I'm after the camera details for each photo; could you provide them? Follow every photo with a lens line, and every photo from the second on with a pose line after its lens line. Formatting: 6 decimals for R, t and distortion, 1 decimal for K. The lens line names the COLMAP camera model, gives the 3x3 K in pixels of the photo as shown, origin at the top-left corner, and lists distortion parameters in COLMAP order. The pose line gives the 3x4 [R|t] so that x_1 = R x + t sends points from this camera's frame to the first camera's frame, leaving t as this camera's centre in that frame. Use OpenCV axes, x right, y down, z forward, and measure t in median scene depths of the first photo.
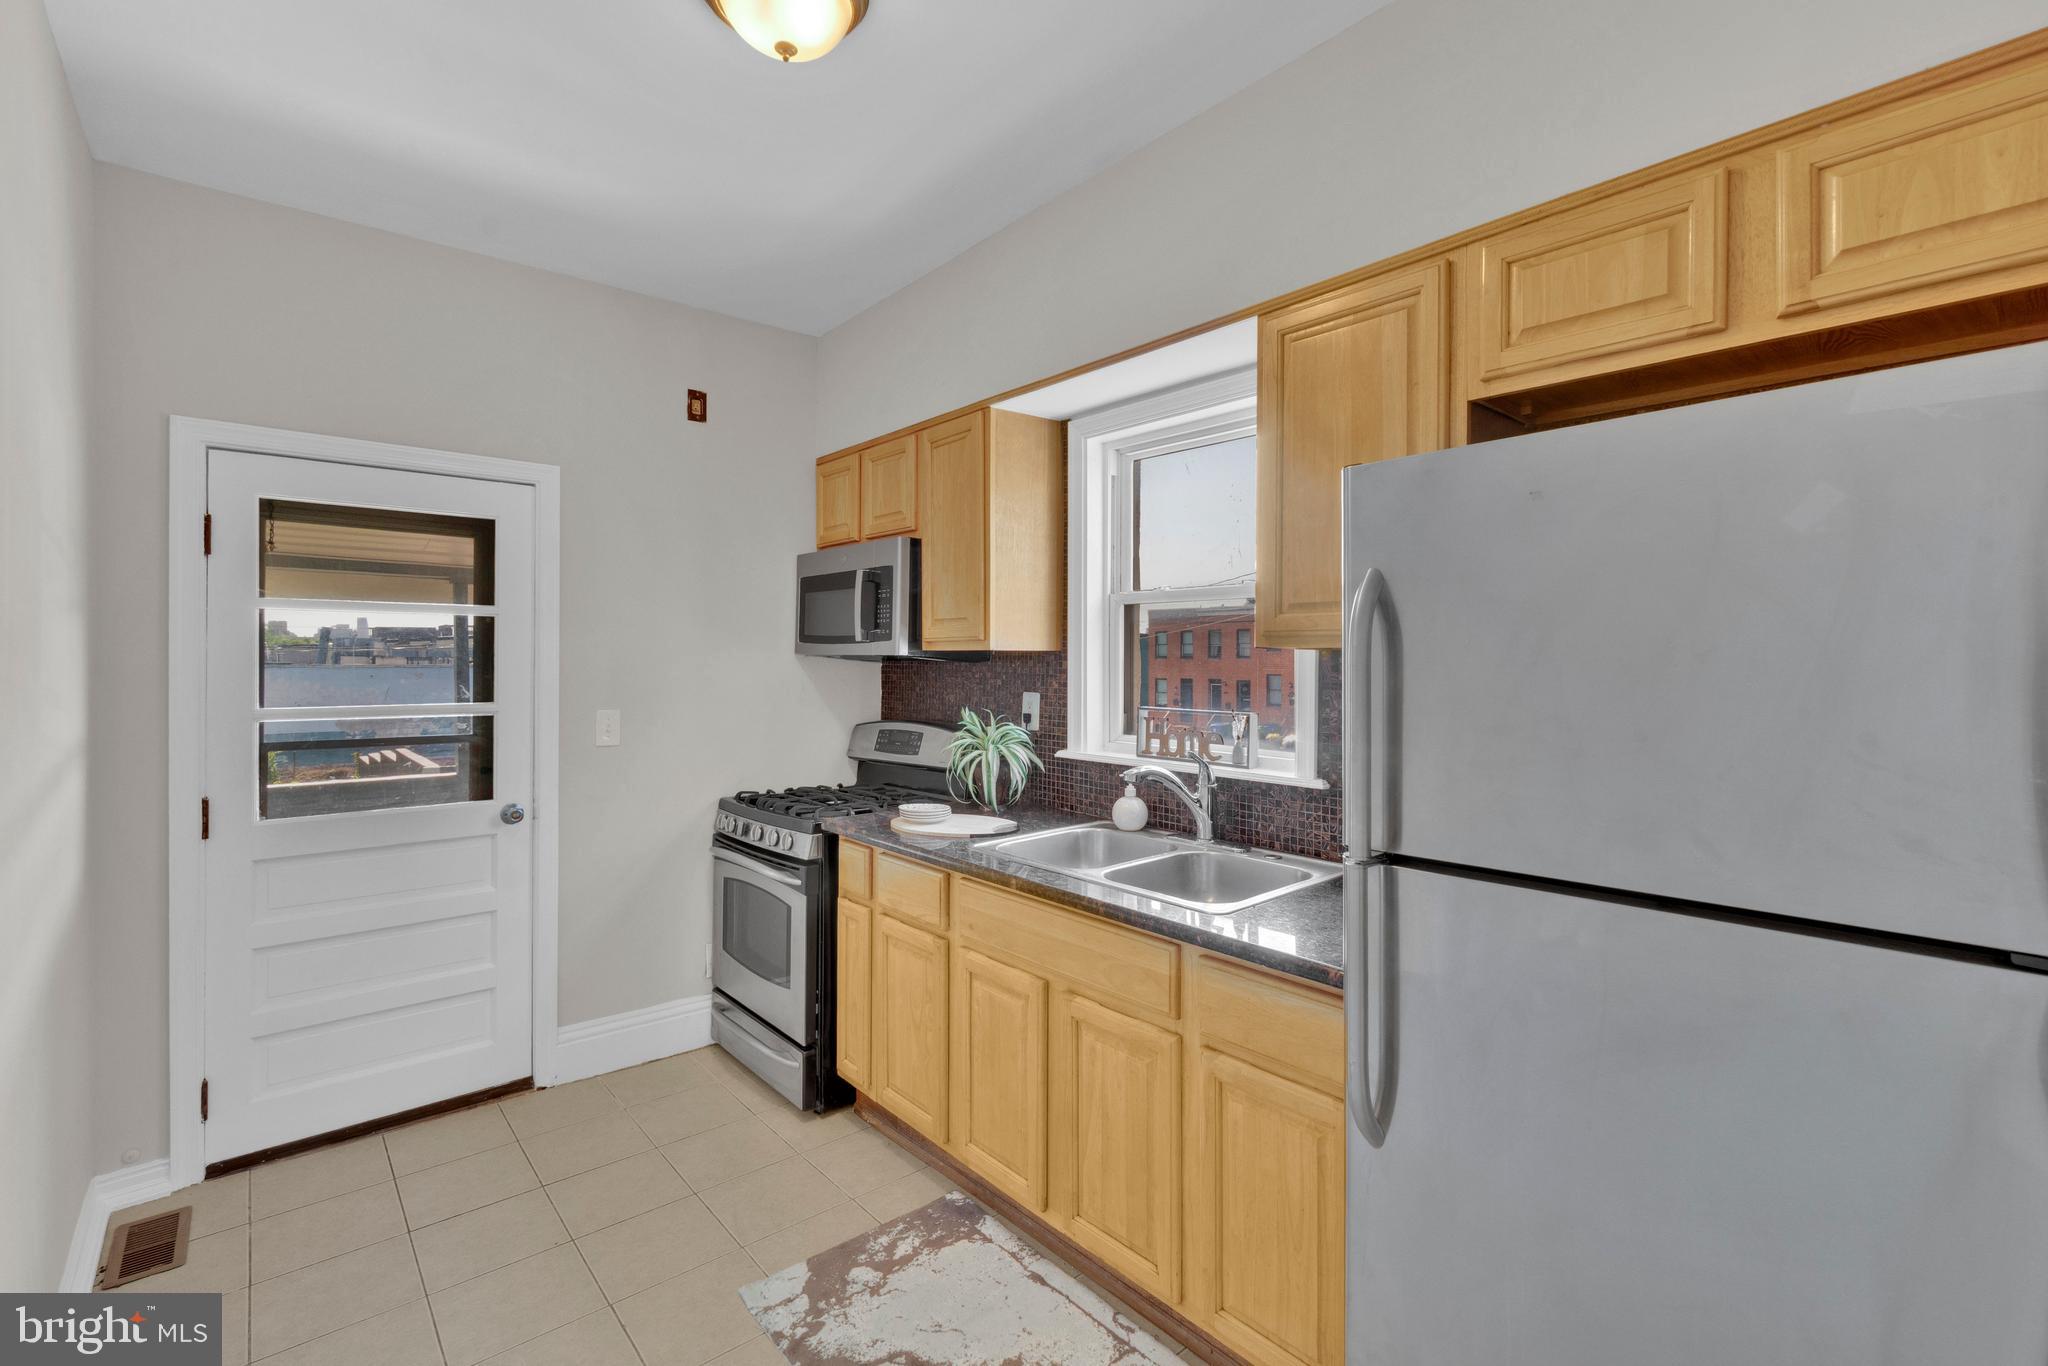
lens RADIAL K [[904.5, 0, 1022.7], [0, 904.5, 656.8], [0, 0, 1]] dist [-0.000678, -0.000293]
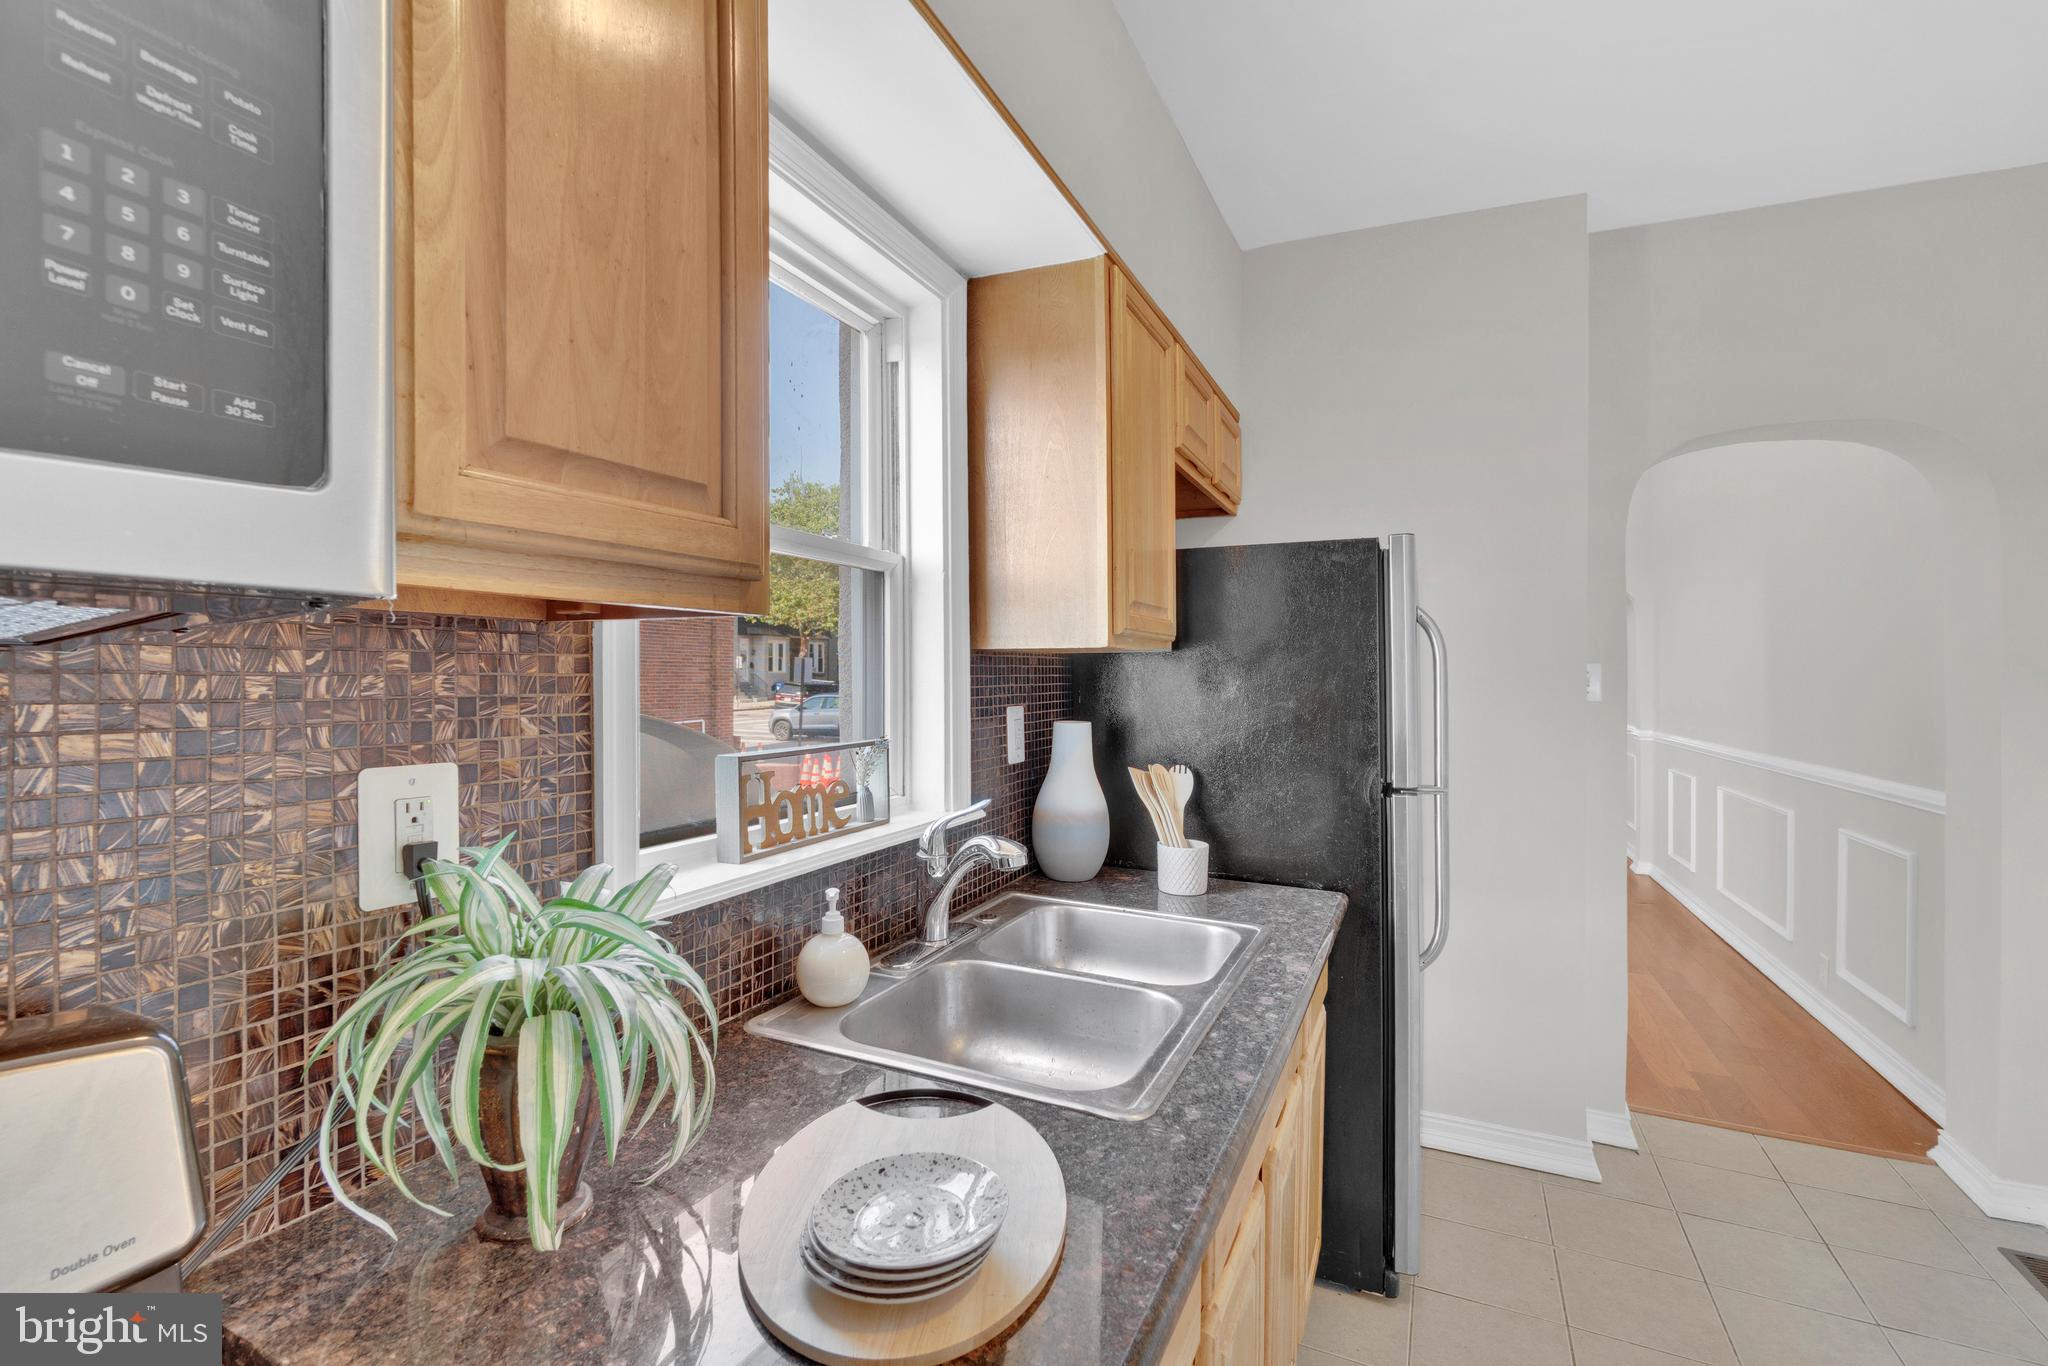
lens RADIAL K [[904.5, 0, 1019.4], [0, 904.5, 667.2], [0, 0, 1]] dist [-0.000678, -0.000293]
pose [[-0.406309, -0.001648, 0.913734, -0.369972], [-0.011764, 0.999925, -0.003427, 0.010281], [-0.913660, -0.012142, -0.406298, 1.103219]]
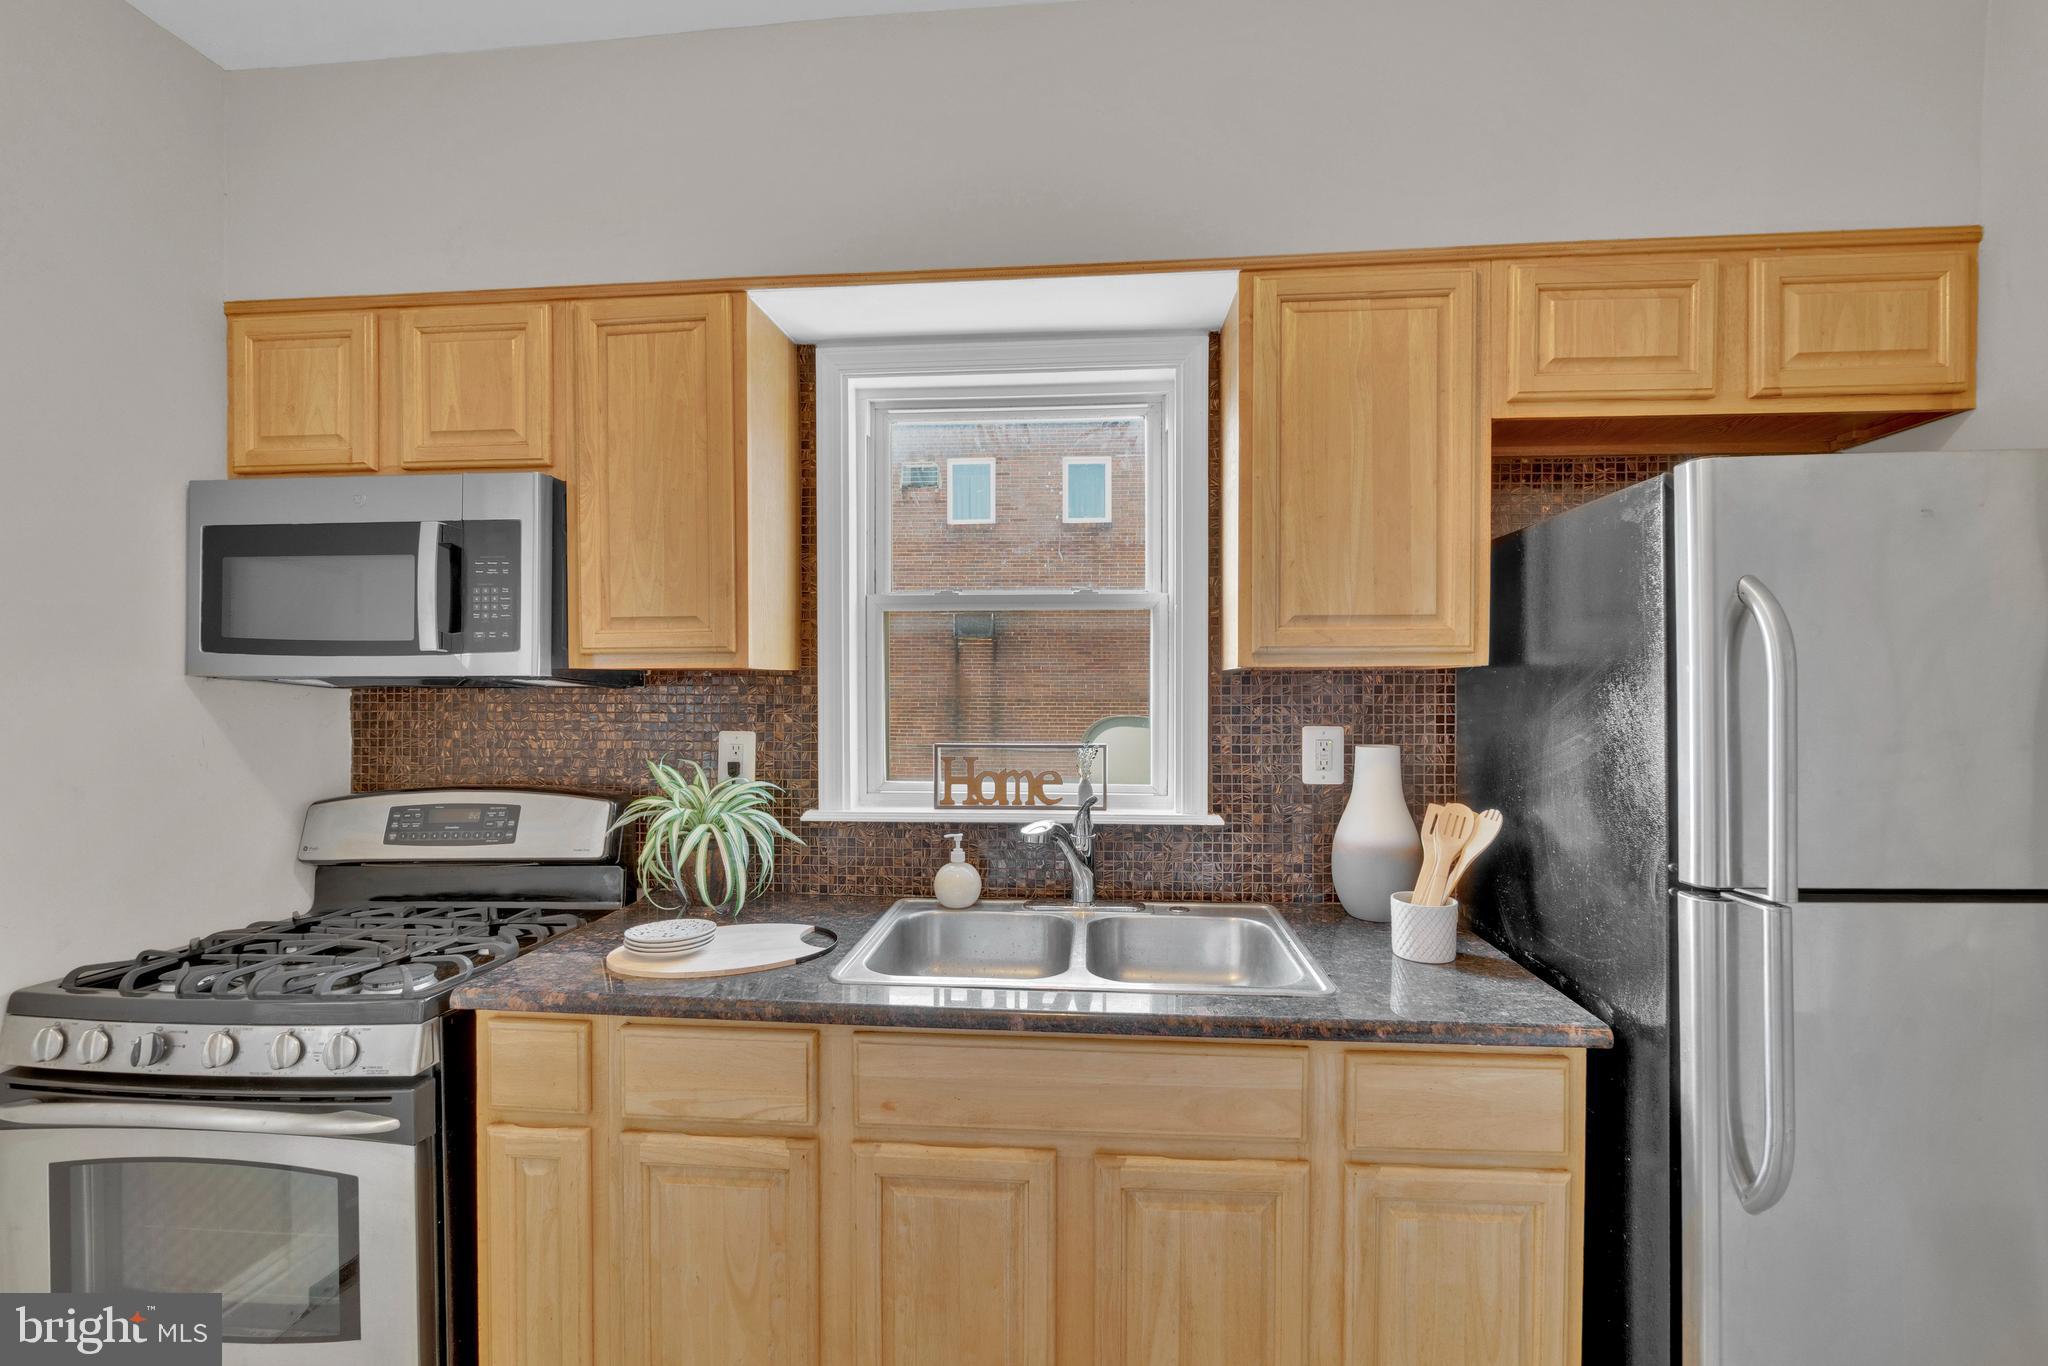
lens RADIAL K [[904.5, 0, 1031.4], [0, 904.5, 691.6], [0, 0, 1]] dist [-0.000678, -0.000293]
pose [[0.714443, -0.012559, 0.699580, -0.364148], [0.002447, 0.999878, 0.015452, -0.000363], [-0.699689, -0.009328, 0.714387, 0.413735]]
